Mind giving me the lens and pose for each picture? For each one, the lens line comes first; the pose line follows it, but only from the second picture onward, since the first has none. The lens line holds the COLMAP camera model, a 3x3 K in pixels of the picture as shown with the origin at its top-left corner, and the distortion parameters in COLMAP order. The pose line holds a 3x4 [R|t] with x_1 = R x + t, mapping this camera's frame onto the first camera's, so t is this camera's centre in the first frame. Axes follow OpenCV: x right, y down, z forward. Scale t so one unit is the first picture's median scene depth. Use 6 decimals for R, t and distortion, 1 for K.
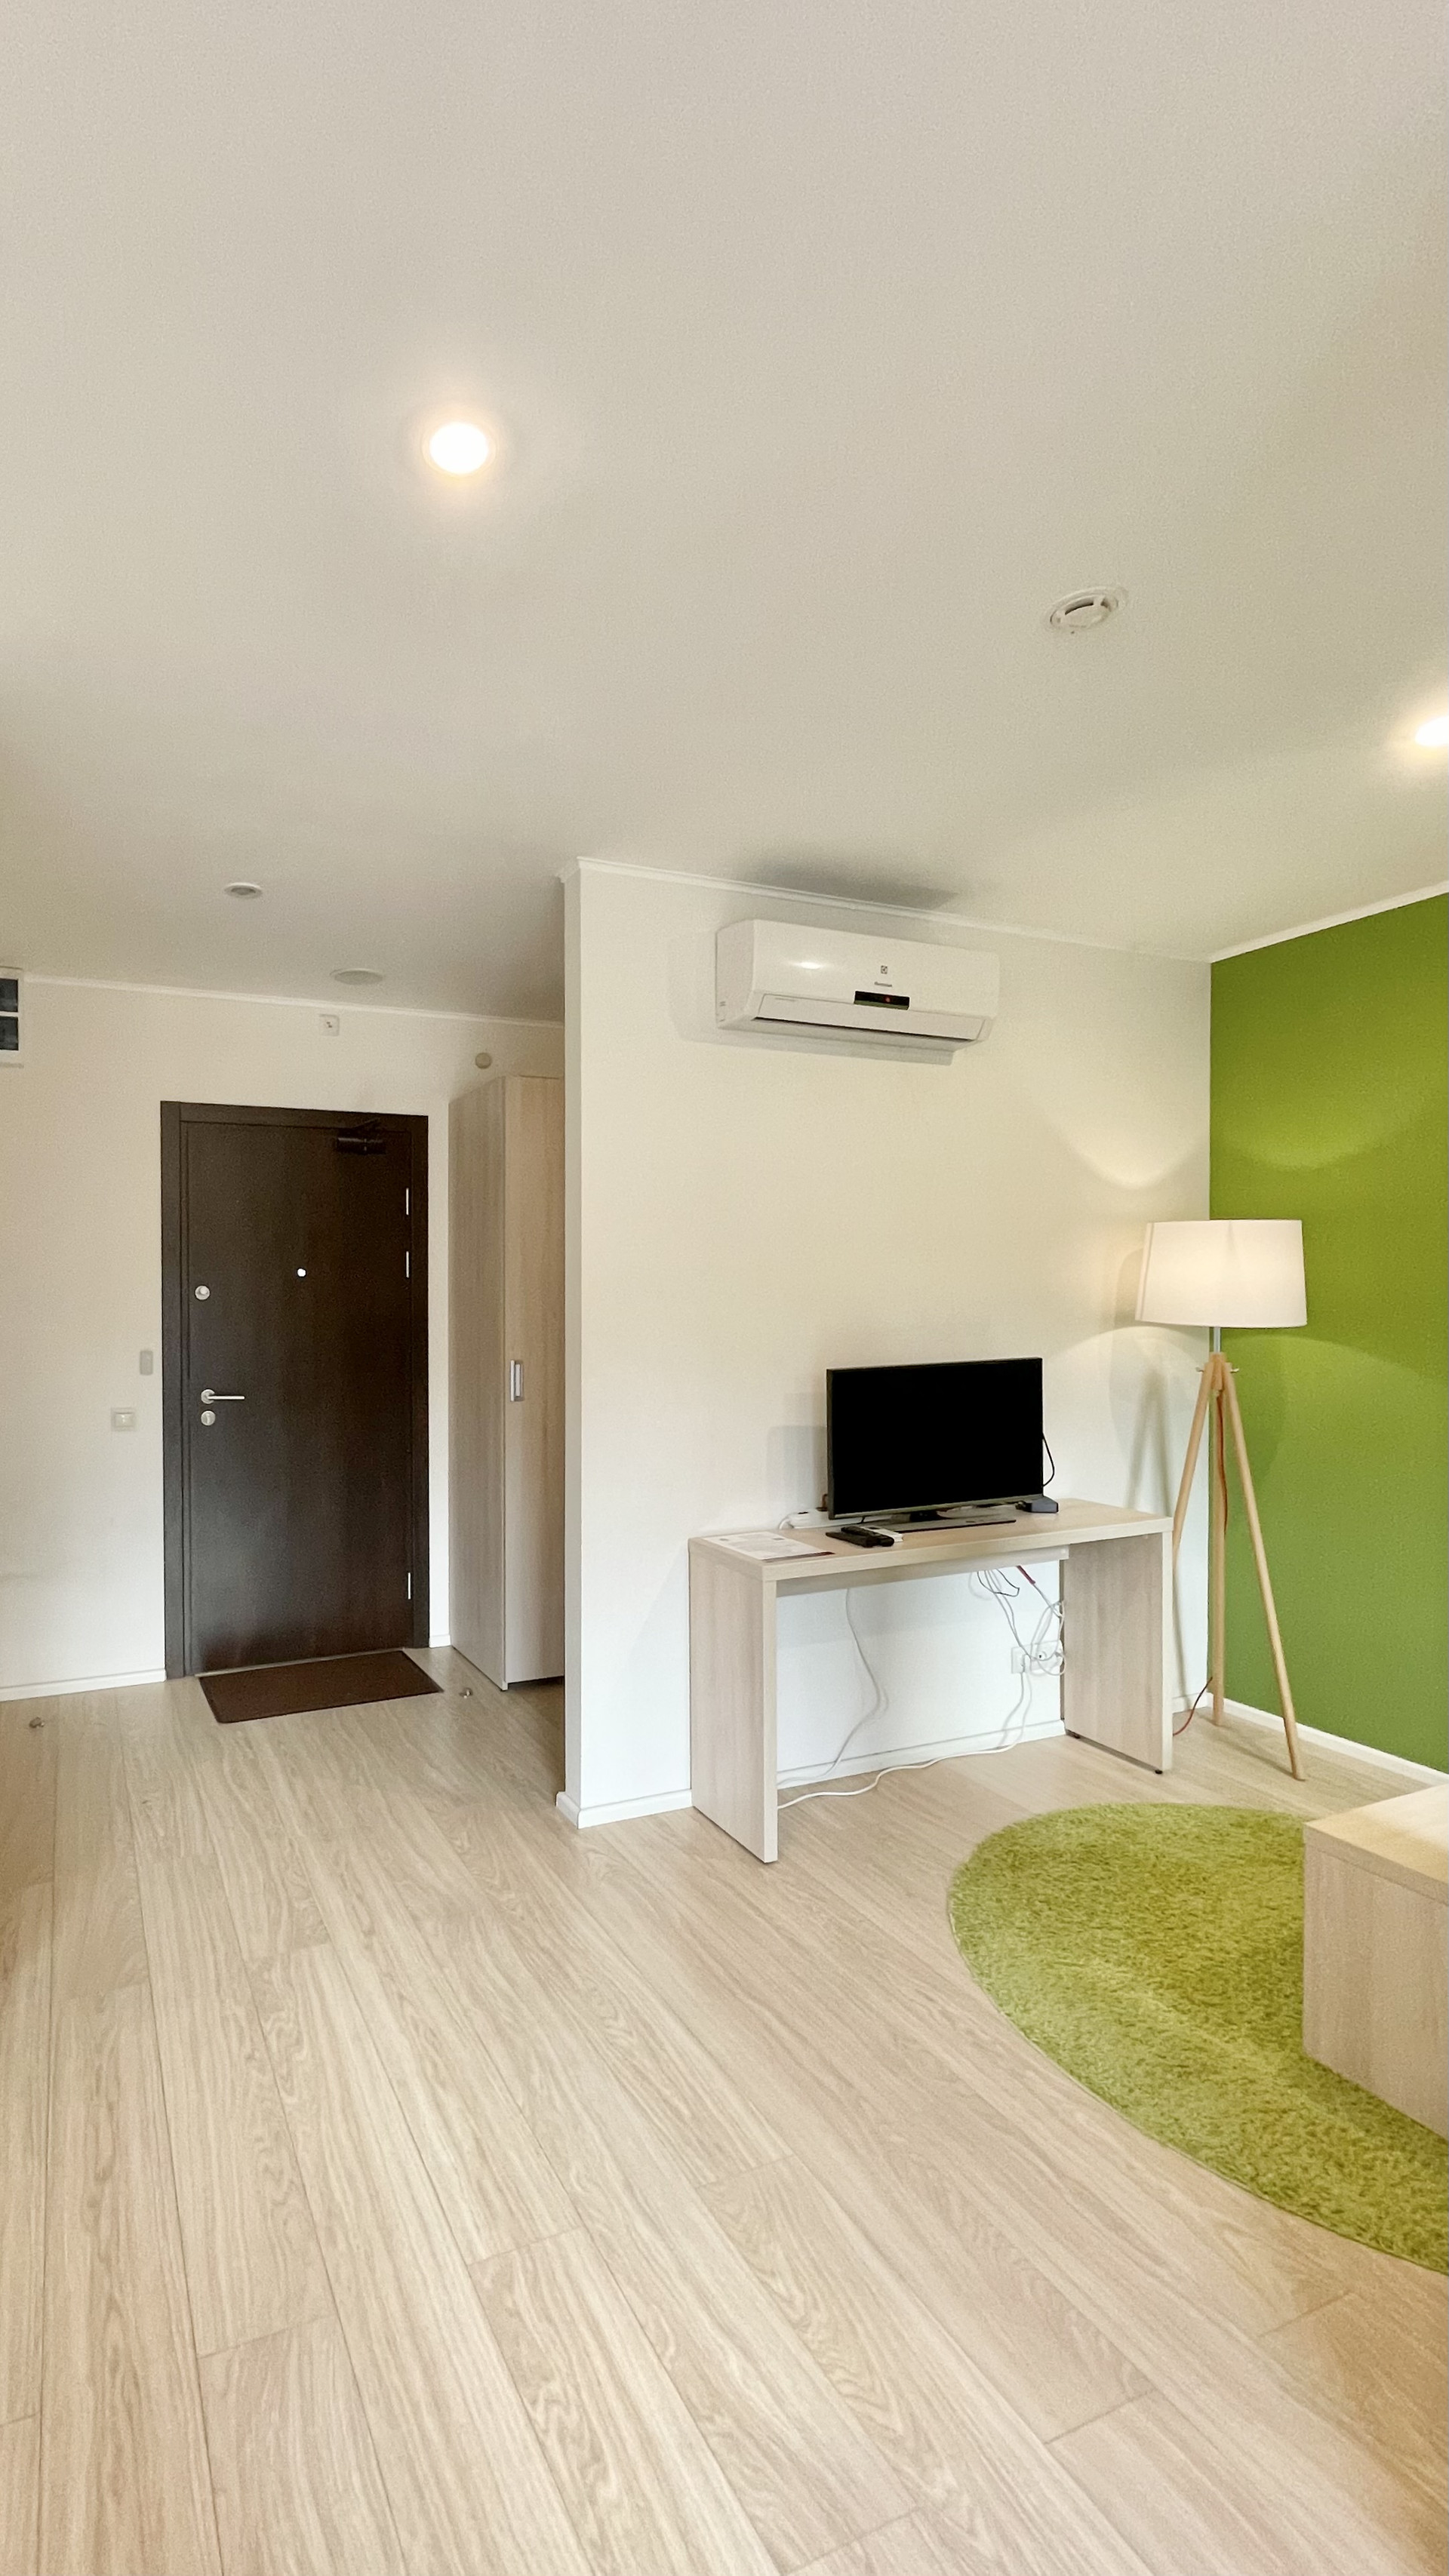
lens RADIAL K [[1057.1, 0, 724.5], [0, 1057.1, 1288.0], [0, 0, 1]] dist [-0.003053, -0.000063]
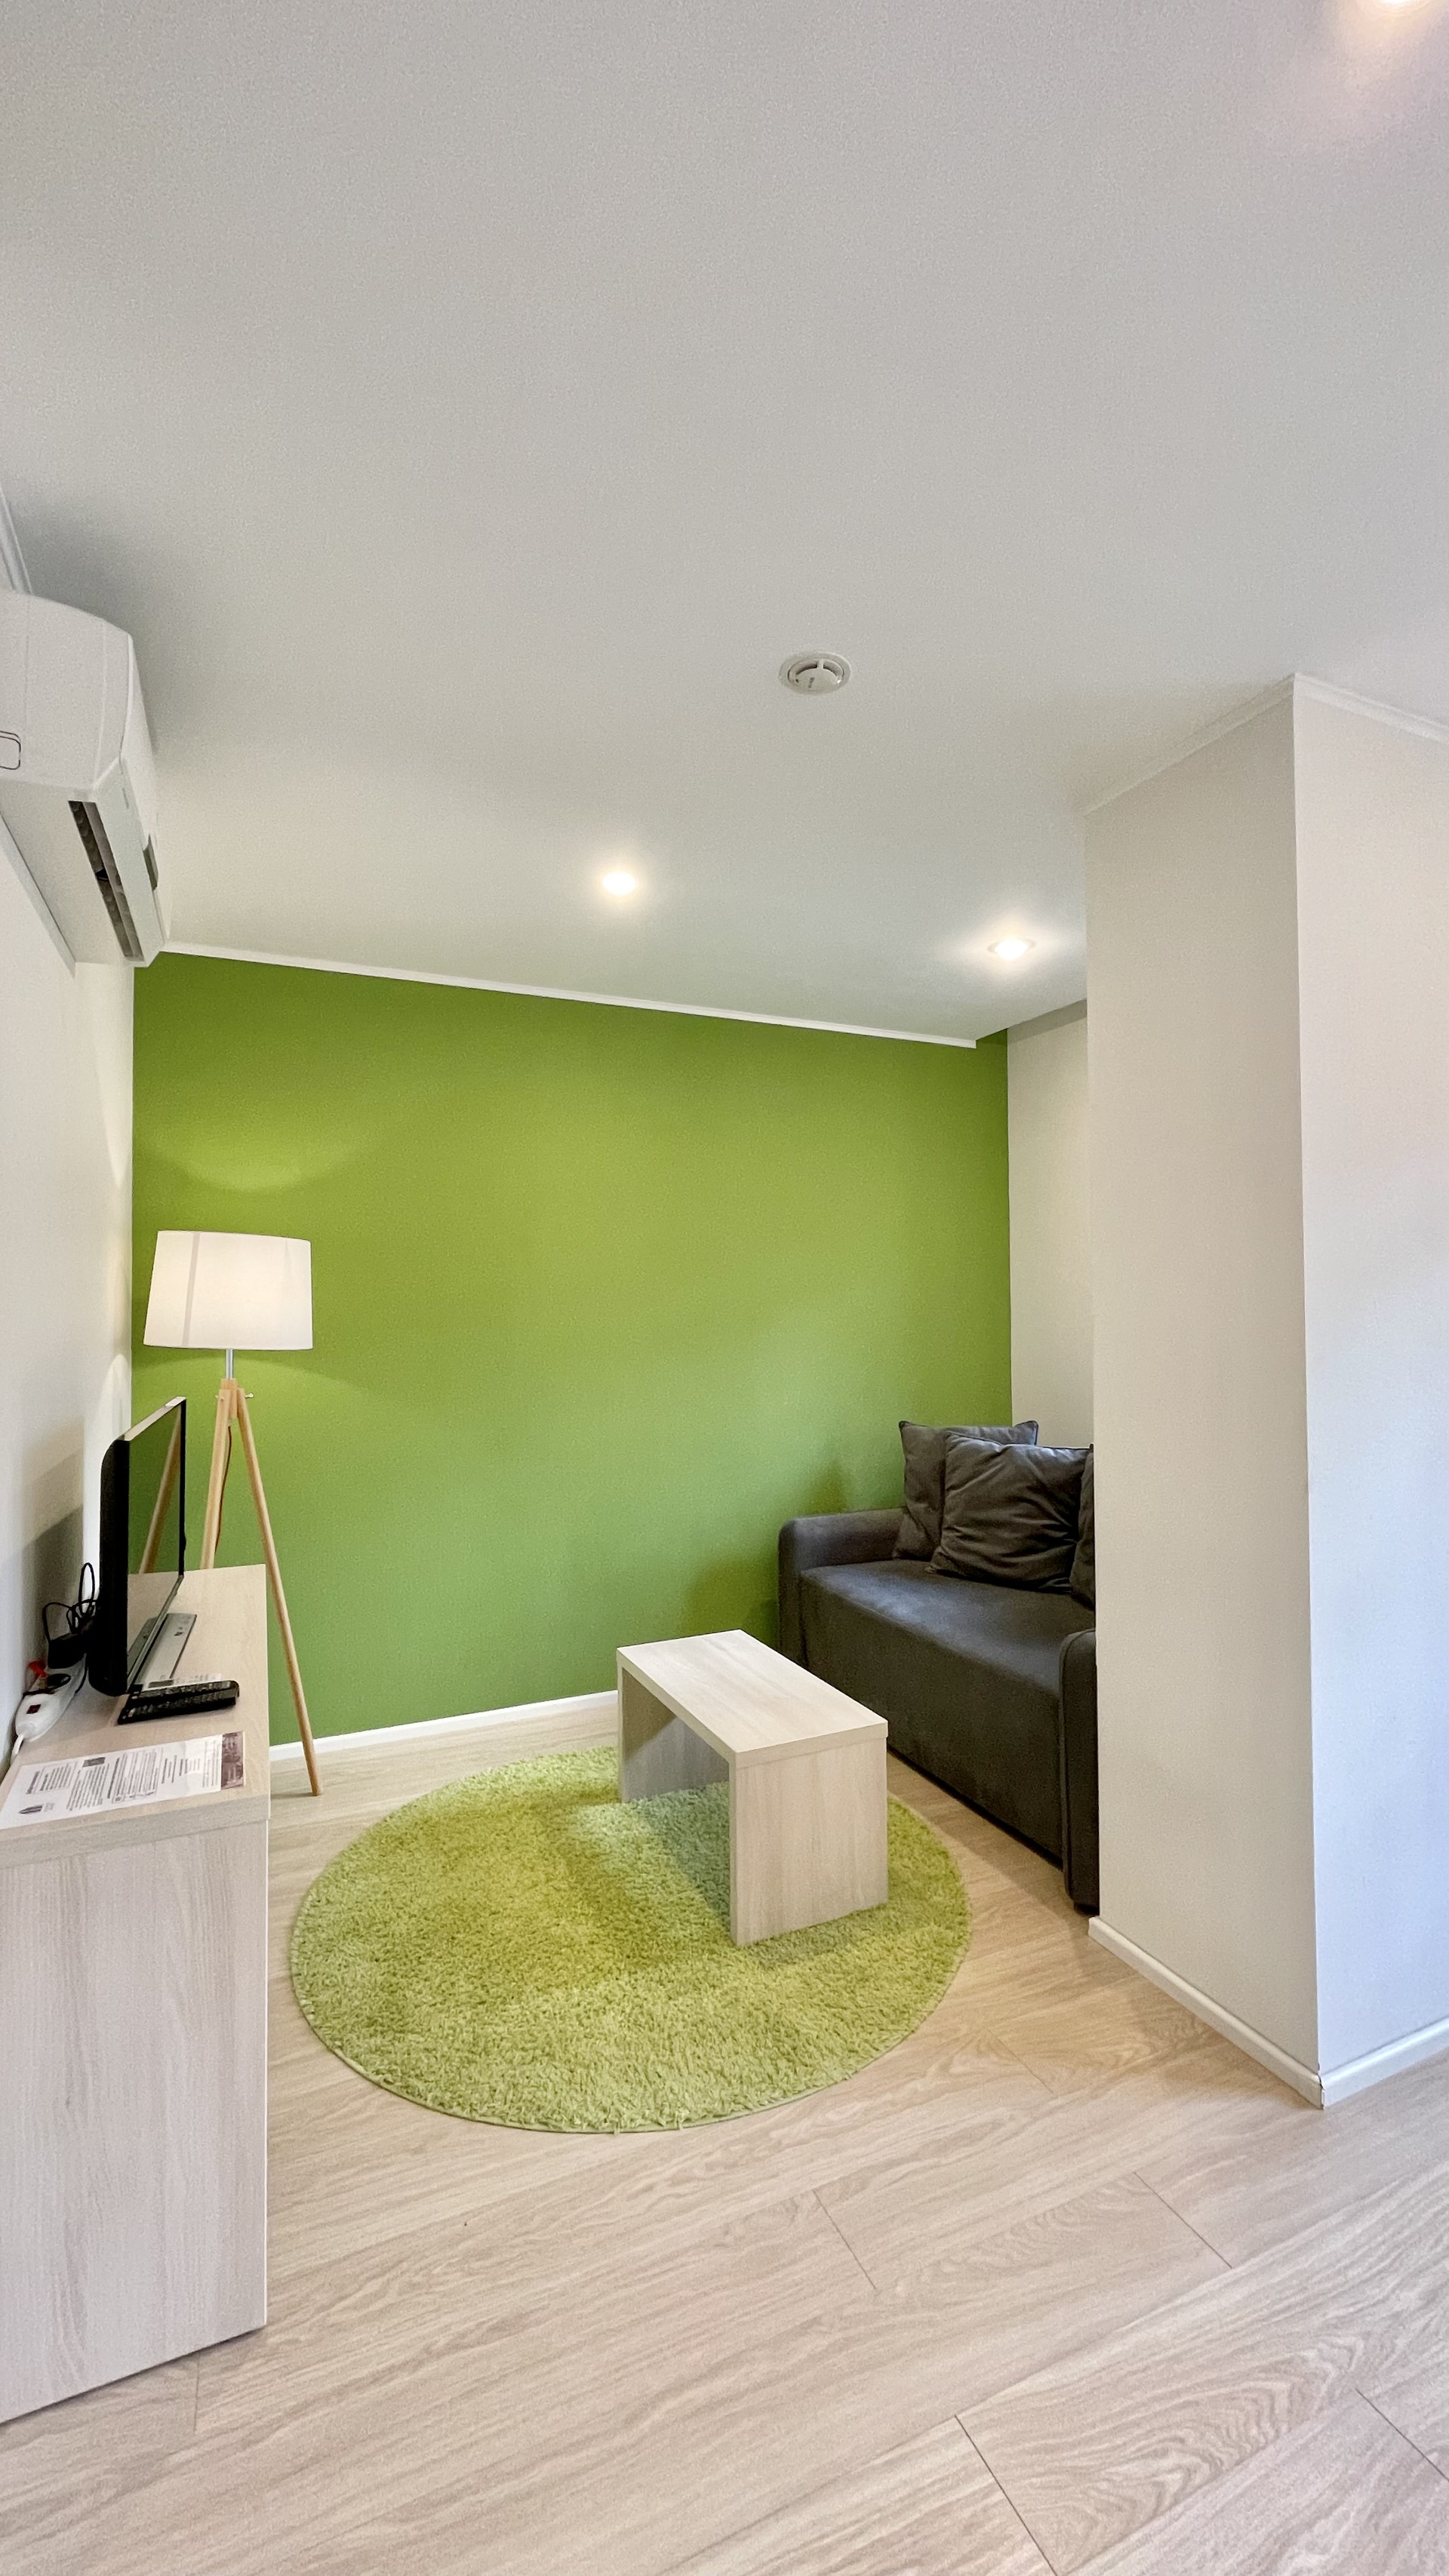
lens RADIAL K [[1016.5, 0, 563.3], [0, 1016.5, 1287.1], [0, 0, 1]] dist [-0.002475, 0.000122]
pose [[0.169320, 0.026157, 0.985214, -0.624747], [-0.000962, 0.999652, -0.026375, 0.009658], [-0.985561, 0.003518, 0.169286, 0.979205]]
